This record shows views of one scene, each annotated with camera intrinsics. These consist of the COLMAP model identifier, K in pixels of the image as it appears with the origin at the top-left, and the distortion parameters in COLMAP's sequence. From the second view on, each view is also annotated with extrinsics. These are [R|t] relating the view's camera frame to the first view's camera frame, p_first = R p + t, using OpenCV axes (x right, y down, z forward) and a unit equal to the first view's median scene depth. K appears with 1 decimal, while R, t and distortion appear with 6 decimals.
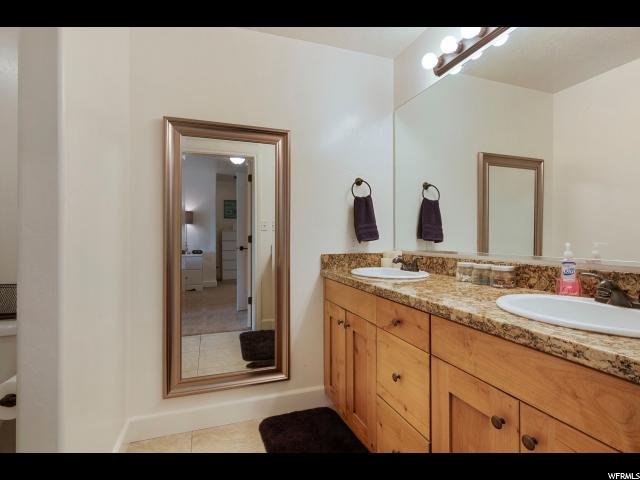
lens RADIAL K [[324.4, 0, 320.0], [0, 324.4, 240.0], [0, 0, 1]] dist [-0.000817, -0.000080]
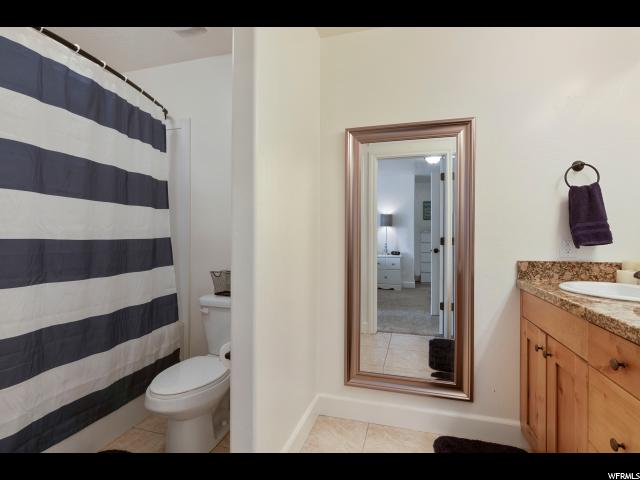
lens RADIAL K [[322.3, 0, 325.0], [0, 322.3, 242.7], [0, 0, 1]] dist [-0.003752, 0.000172]
pose [[0.811177, 0.013185, -0.584652, 0.084572], [-0.011786, 0.999911, 0.006198, -0.000582], [0.584682, 0.001863, 0.811260, 0.059626]]
